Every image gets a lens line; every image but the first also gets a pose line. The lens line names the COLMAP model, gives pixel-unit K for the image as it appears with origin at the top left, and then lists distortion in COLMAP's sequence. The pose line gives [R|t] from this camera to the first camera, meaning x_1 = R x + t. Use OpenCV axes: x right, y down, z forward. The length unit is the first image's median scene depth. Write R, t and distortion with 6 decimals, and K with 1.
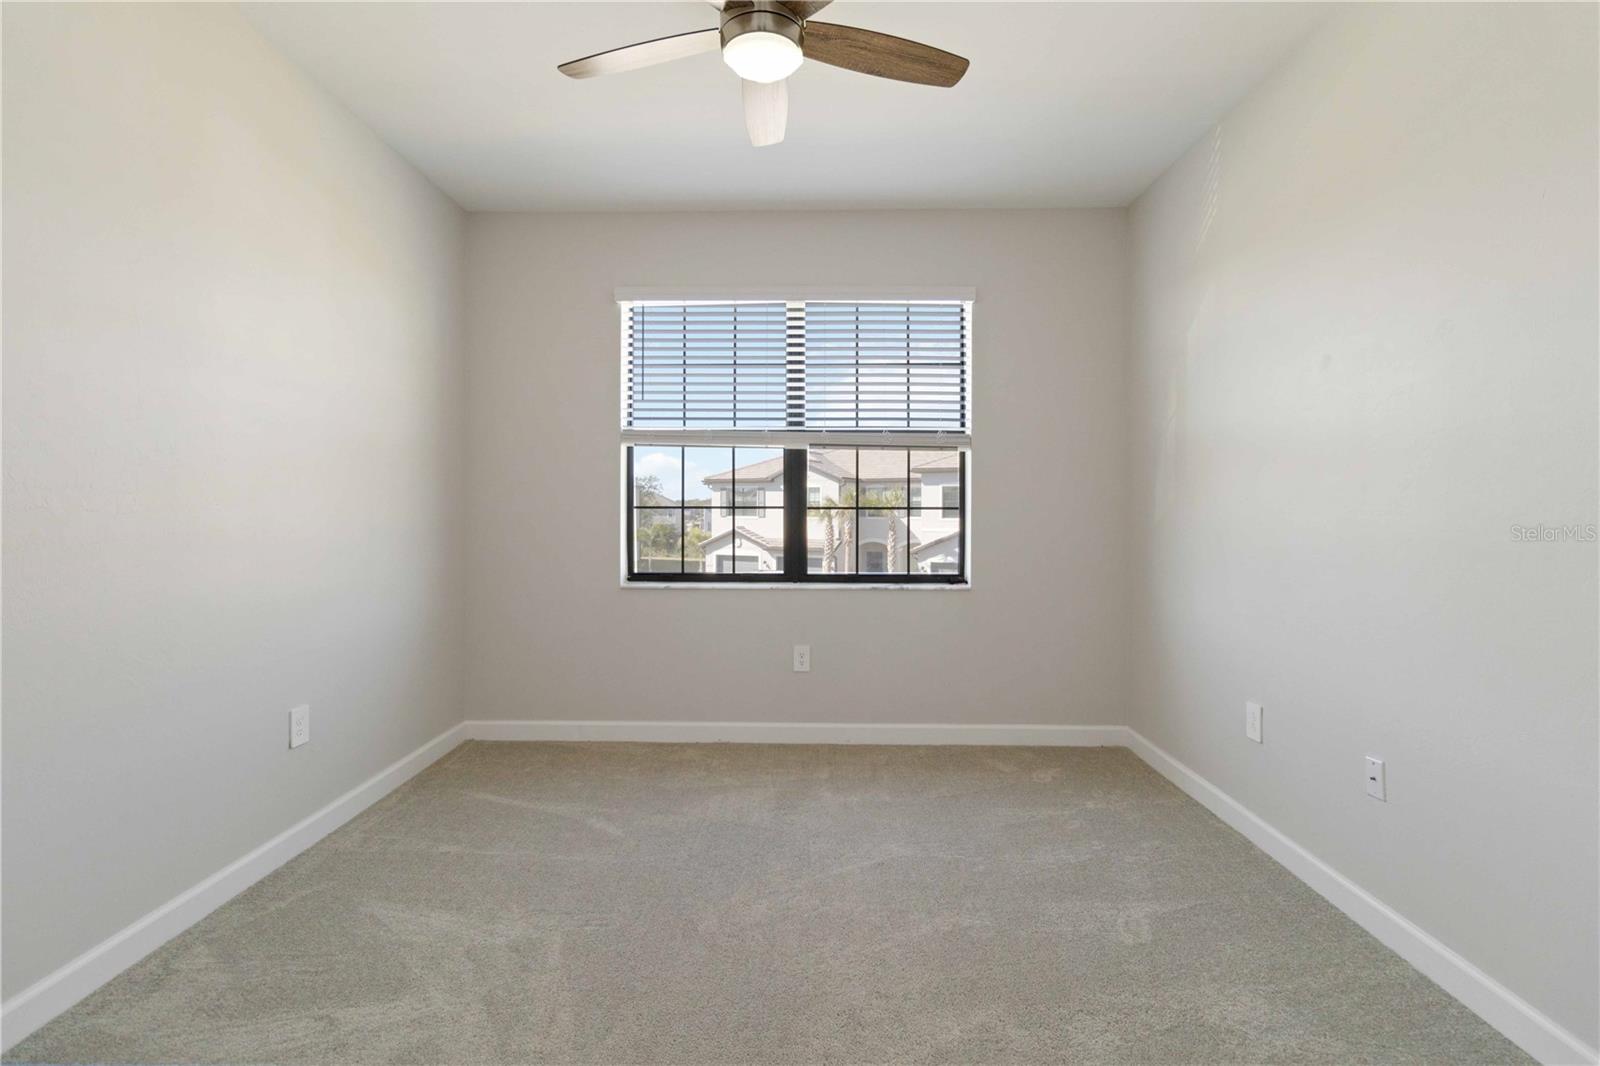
lens RADIAL K [[746.5, 0, 798.7], [0, 746.5, 512.6], [0, 0, 1]] dist [0.004562, 0.000206]
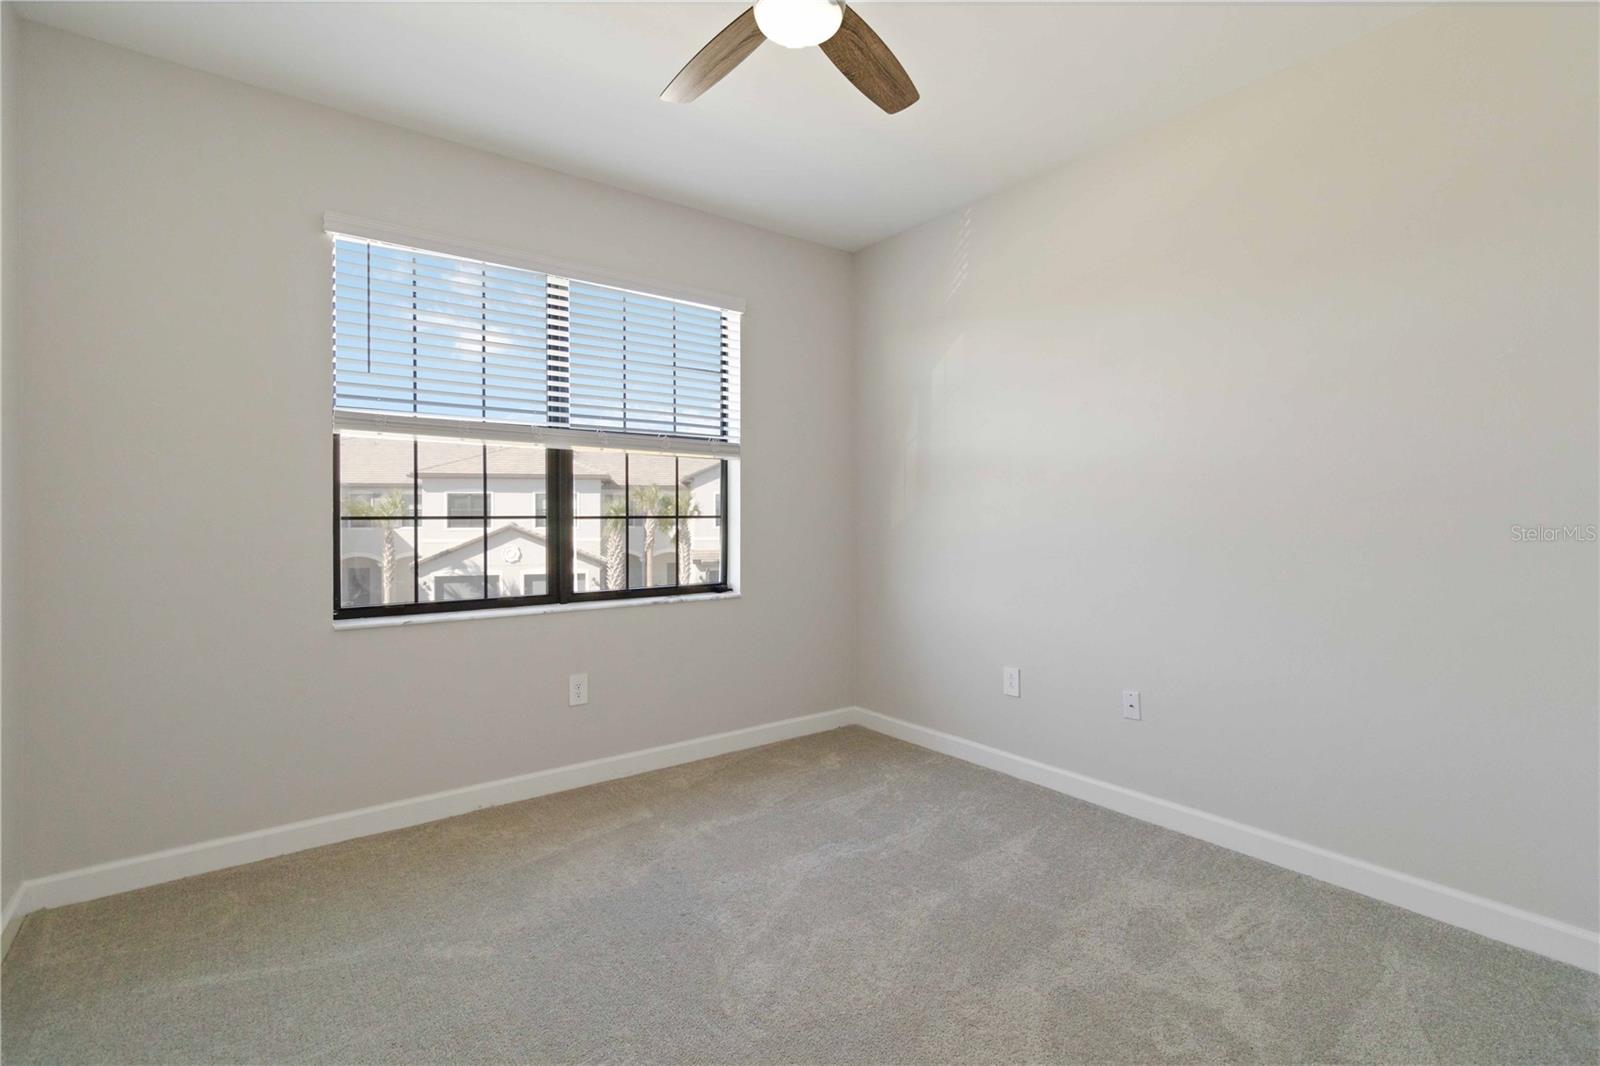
lens RADIAL K [[740.4, 0, 799.5], [0, 740.4, 519.7], [0, 0, 1]] dist [0.001374, 0.000374]
pose [[0.785355, -0.008488, 0.618987, -0.318362], [0.009409, 0.999954, 0.001774, -0.002162], [-0.618974, 0.004431, 0.785399, 0.156669]]
